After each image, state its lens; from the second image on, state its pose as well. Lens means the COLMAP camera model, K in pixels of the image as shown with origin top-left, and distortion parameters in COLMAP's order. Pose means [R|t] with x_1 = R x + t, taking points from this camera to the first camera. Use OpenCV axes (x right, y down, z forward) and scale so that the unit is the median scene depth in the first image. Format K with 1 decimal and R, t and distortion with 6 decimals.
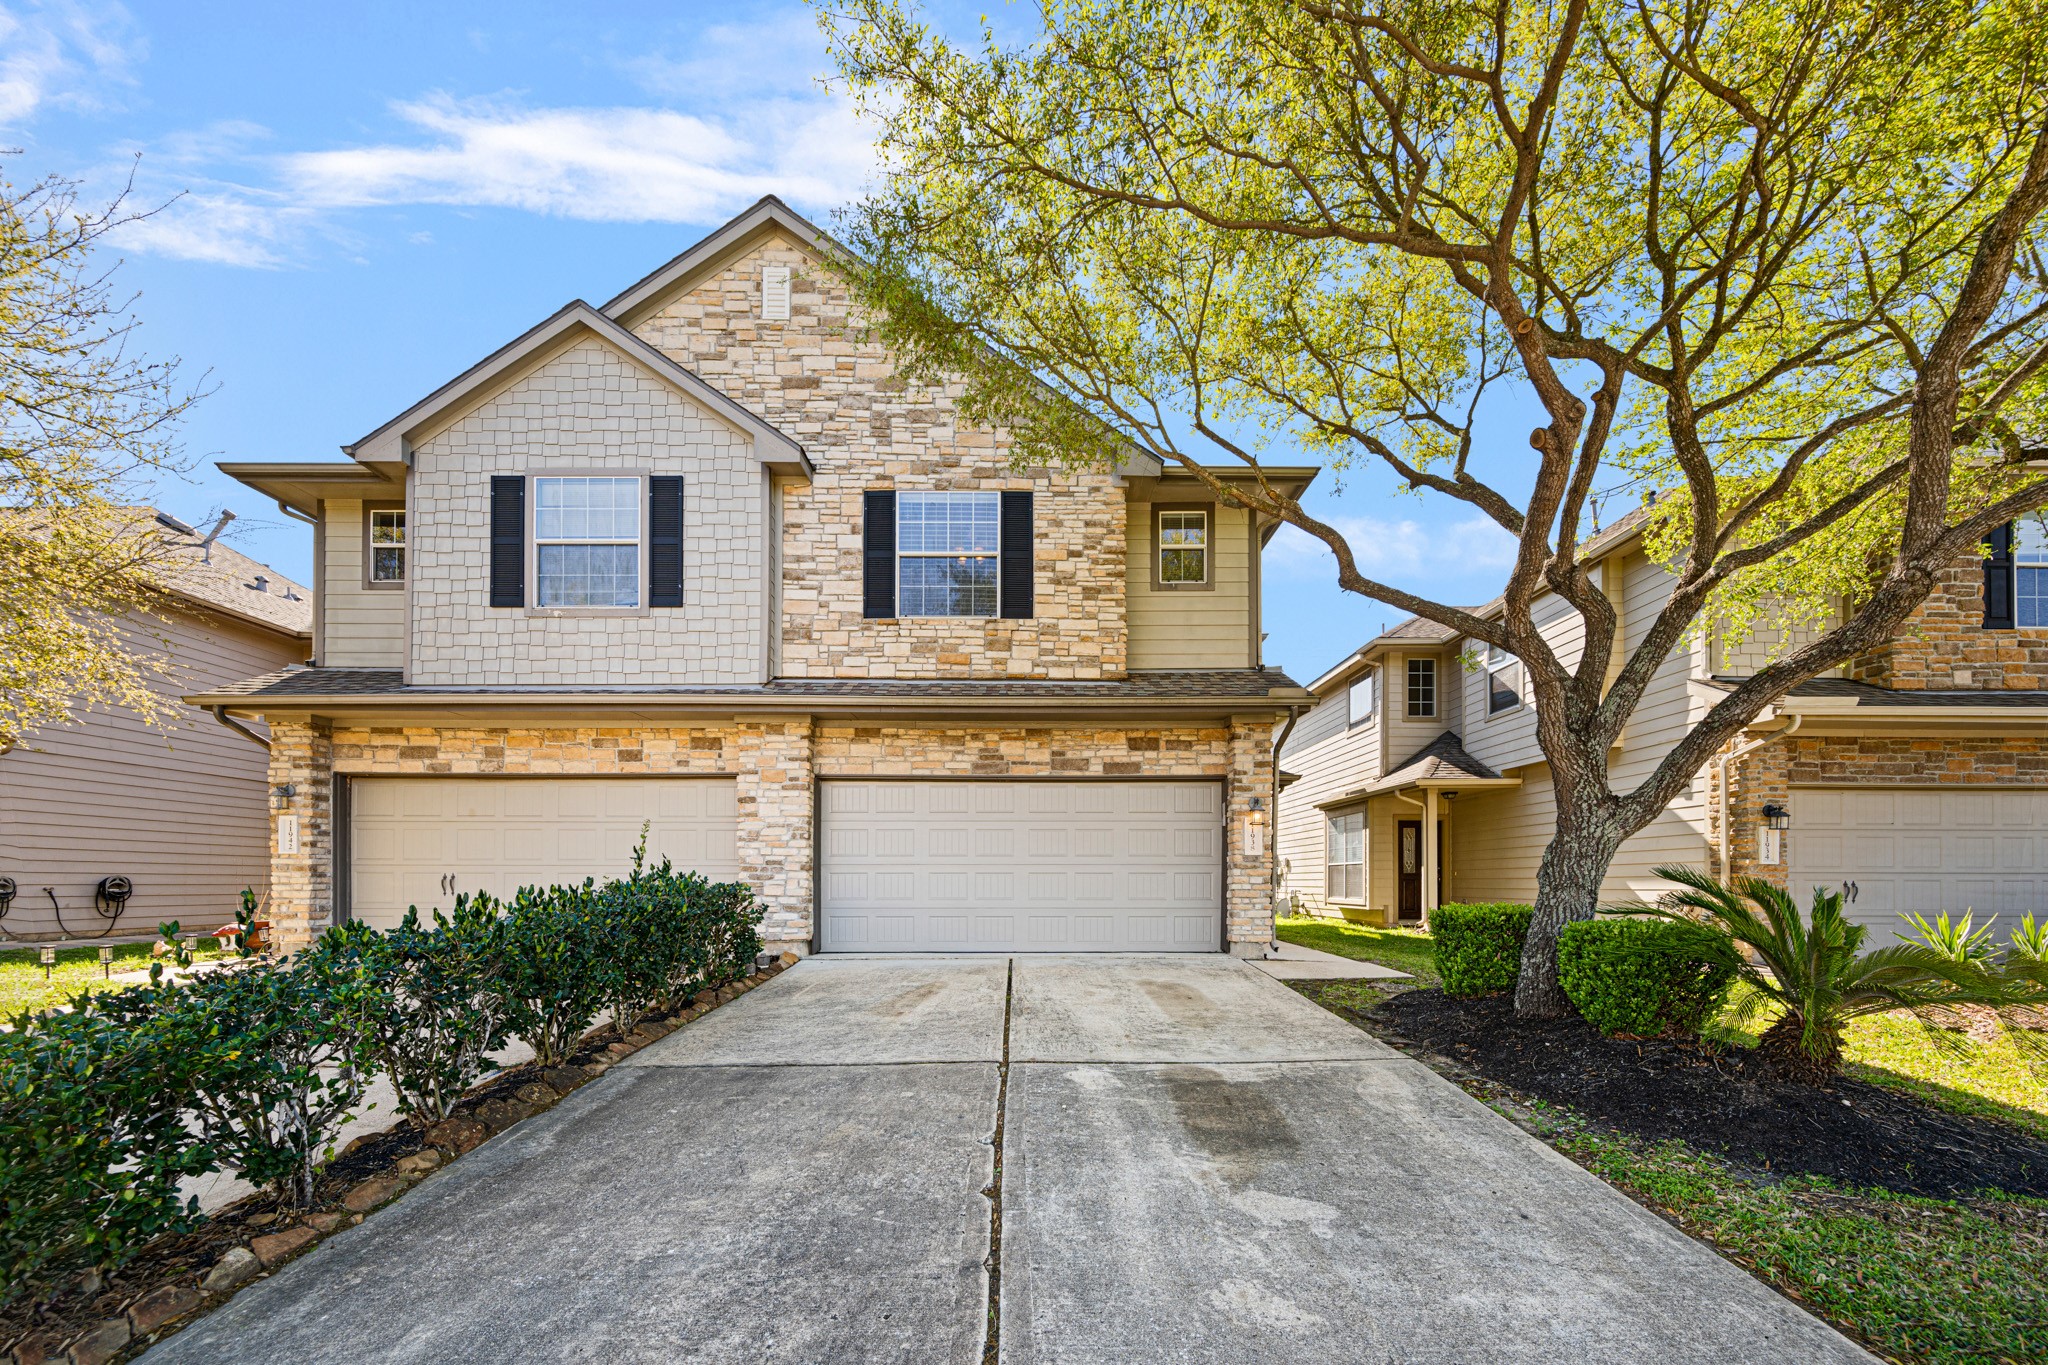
lens RADIAL K [[785.6, 0, 1023.0], [0, 785.6, 880.9], [0, 0, 1]] dist [0.000195, 0.000033]
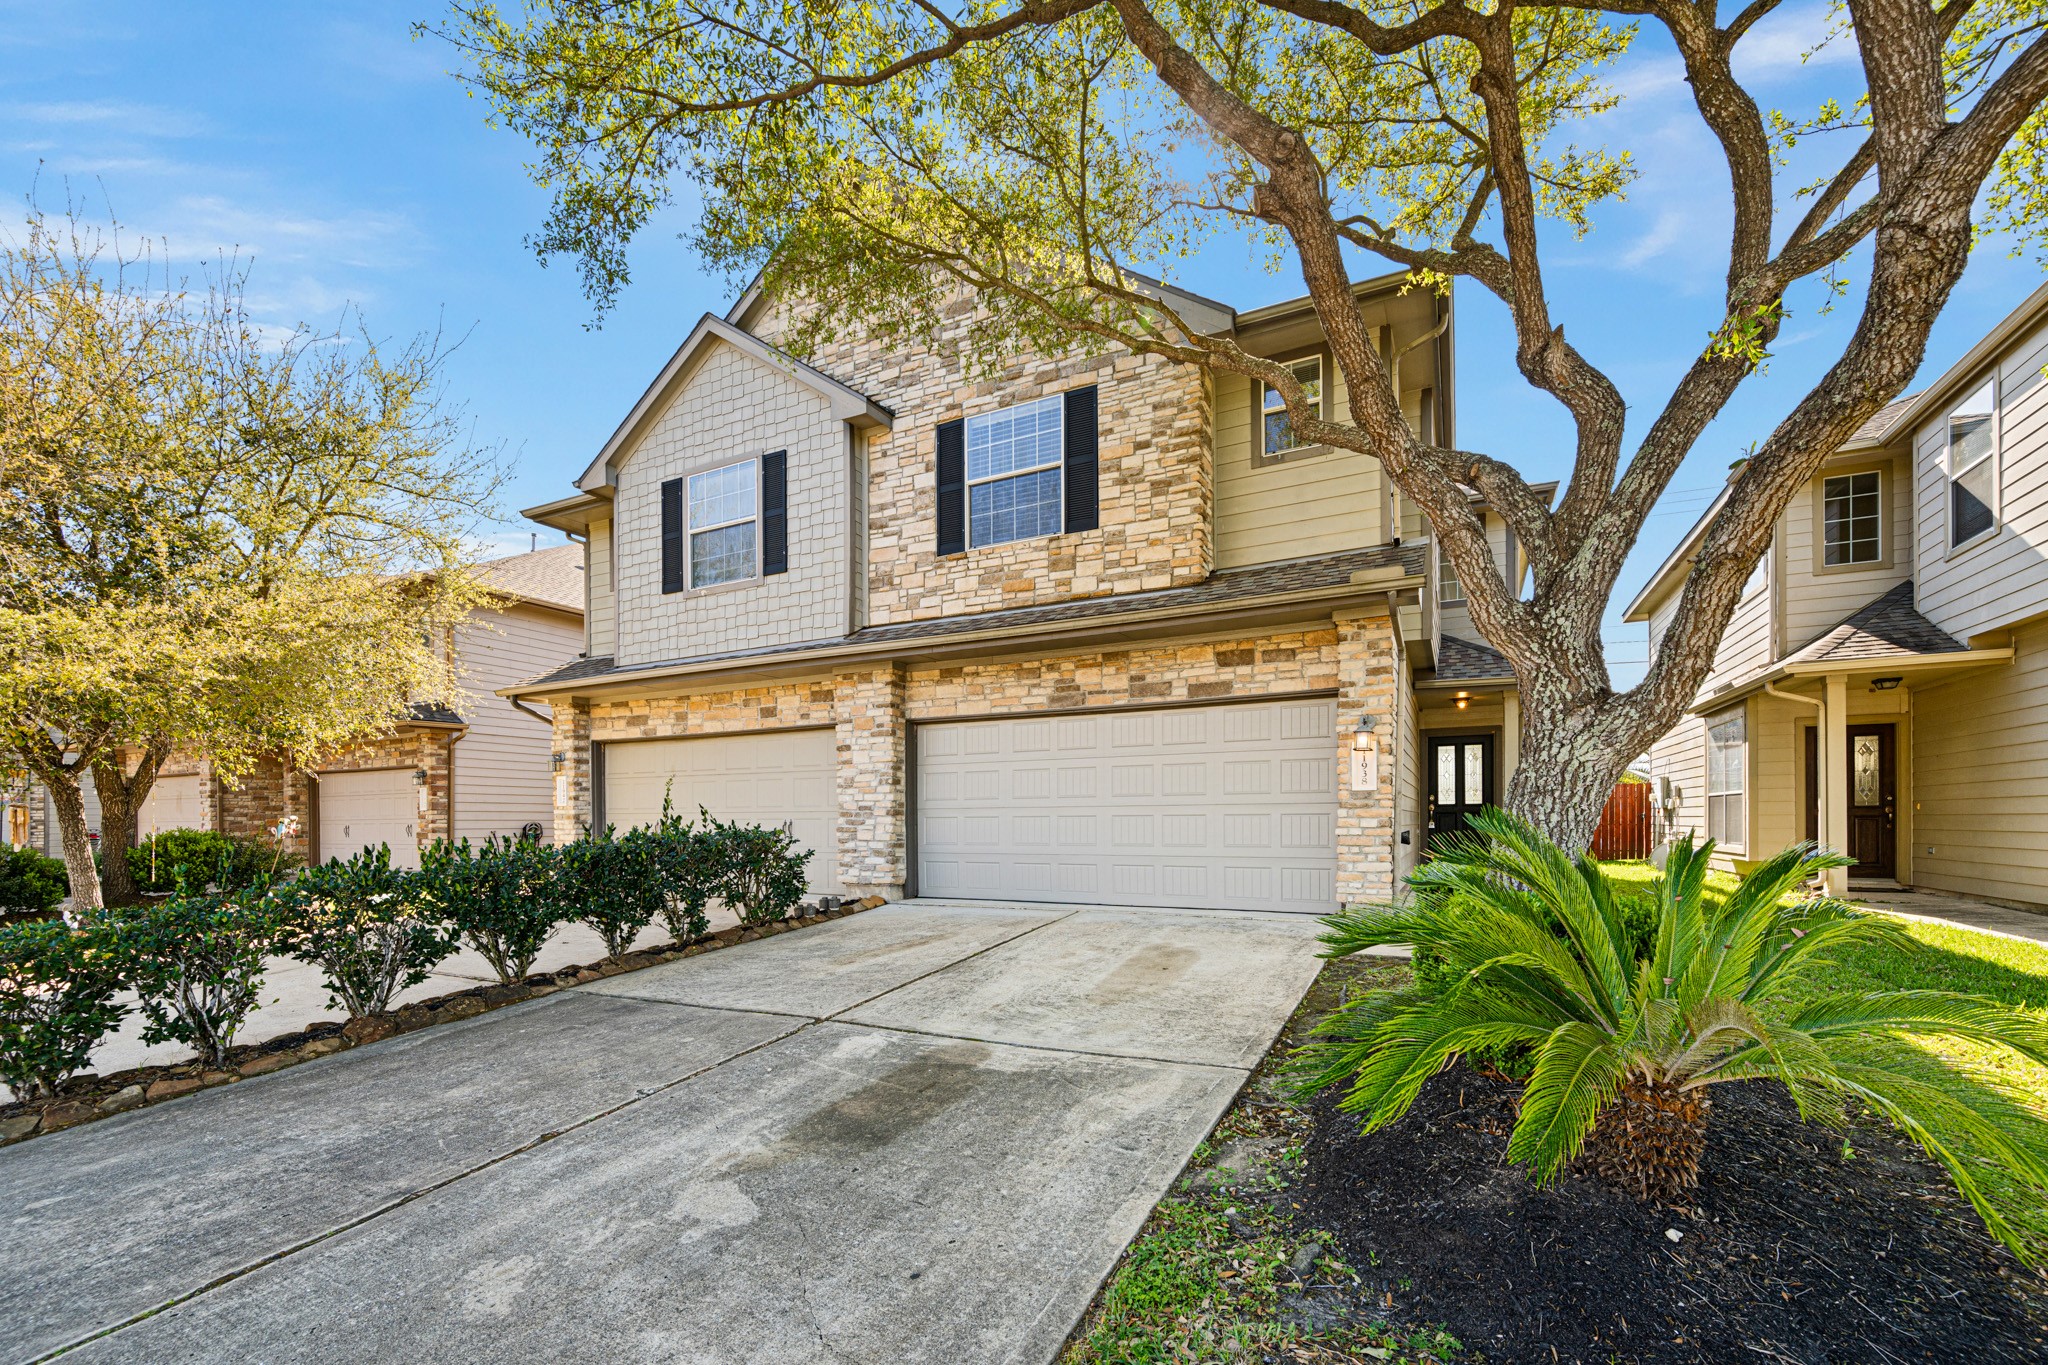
lens RADIAL K [[854.5, 0, 1023.3], [0, 854.5, 824.4], [0, 0, 1]] dist [0.001126, -0.000390]
pose [[0.888192, -0.003972, -0.459455, 0.378905], [0.007297, 0.999958, 0.005462, -0.006742], [0.459414, -0.008204, 0.888184, 0.104258]]
